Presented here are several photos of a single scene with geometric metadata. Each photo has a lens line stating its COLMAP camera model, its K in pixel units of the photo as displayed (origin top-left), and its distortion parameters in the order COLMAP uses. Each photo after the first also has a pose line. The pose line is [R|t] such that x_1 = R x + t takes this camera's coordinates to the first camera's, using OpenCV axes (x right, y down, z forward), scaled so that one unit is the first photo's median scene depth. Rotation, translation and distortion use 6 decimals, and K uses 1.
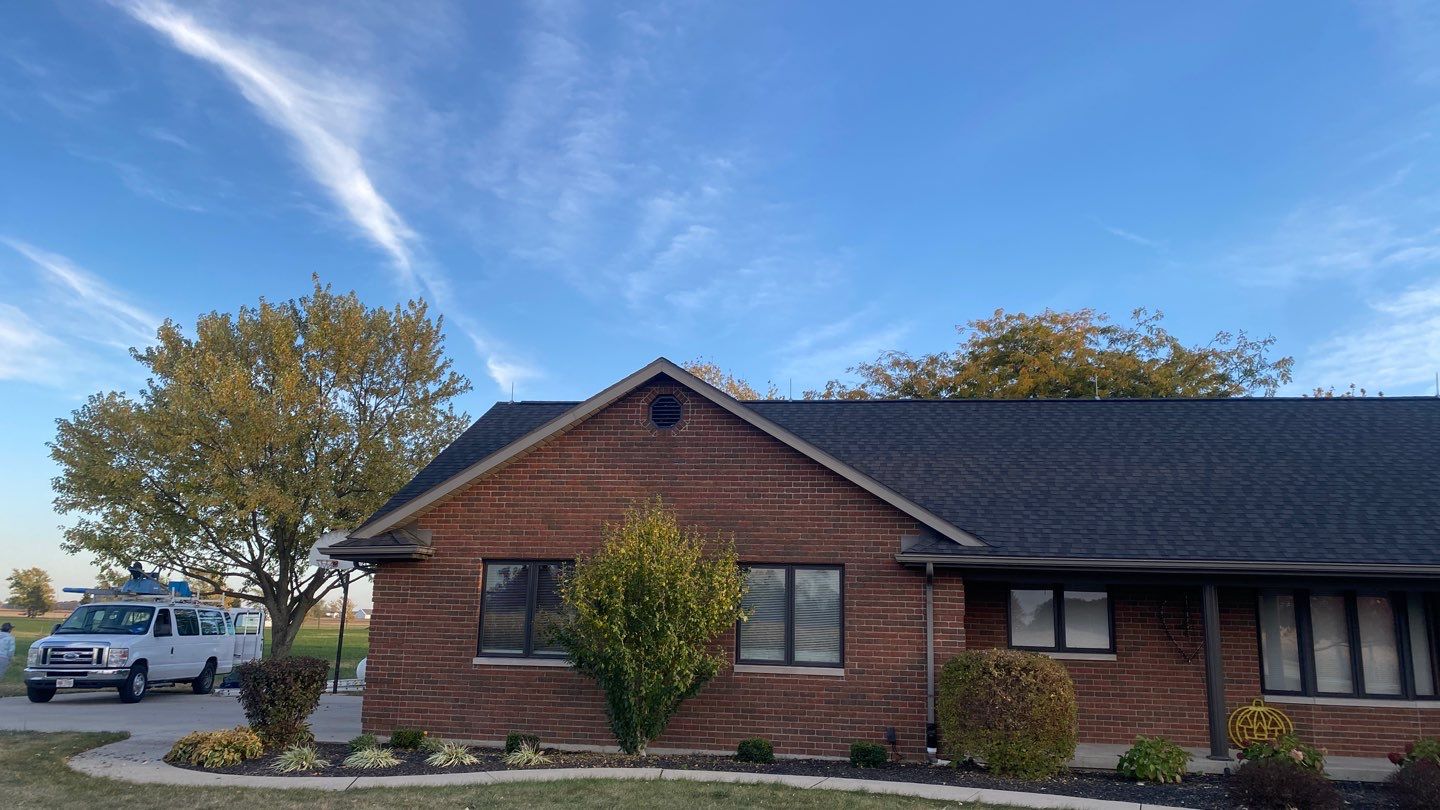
lens RADIAL K [[1080.9, 0, 719.0], [0, 1080.9, 396.7], [0, 0, 1]] dist [0.004888, -0.011459]
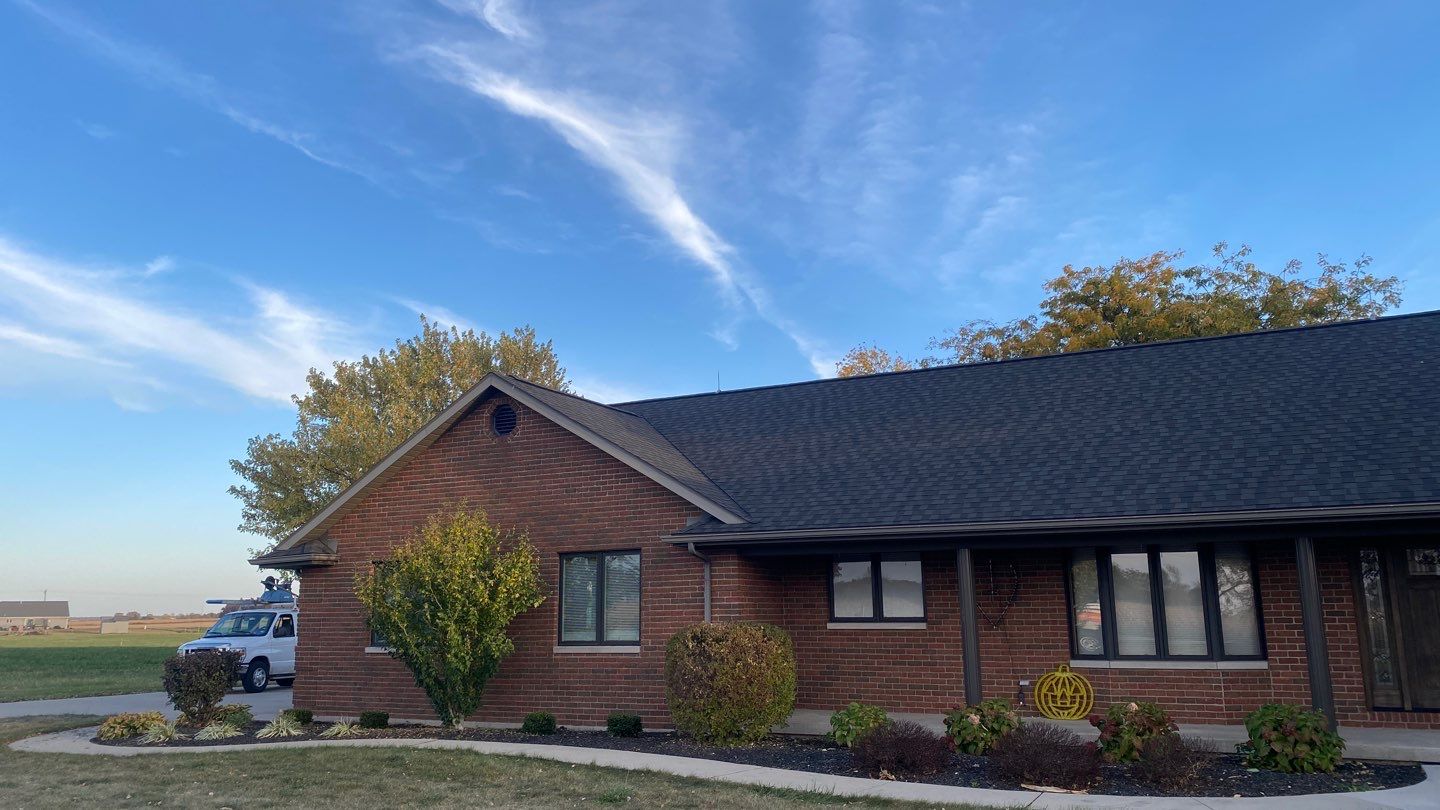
lens RADIAL K [[1067.0, 0, 727.0], [0, 1067.0, 390.7], [0, 0, 1]] dist [0.003211, -0.003471]
pose [[0.952685, -0.100546, -0.286847, 0.505860], [0.101689, 0.994756, -0.010950, 0.019278], [0.286444, -0.018738, 0.957914, 0.016066]]
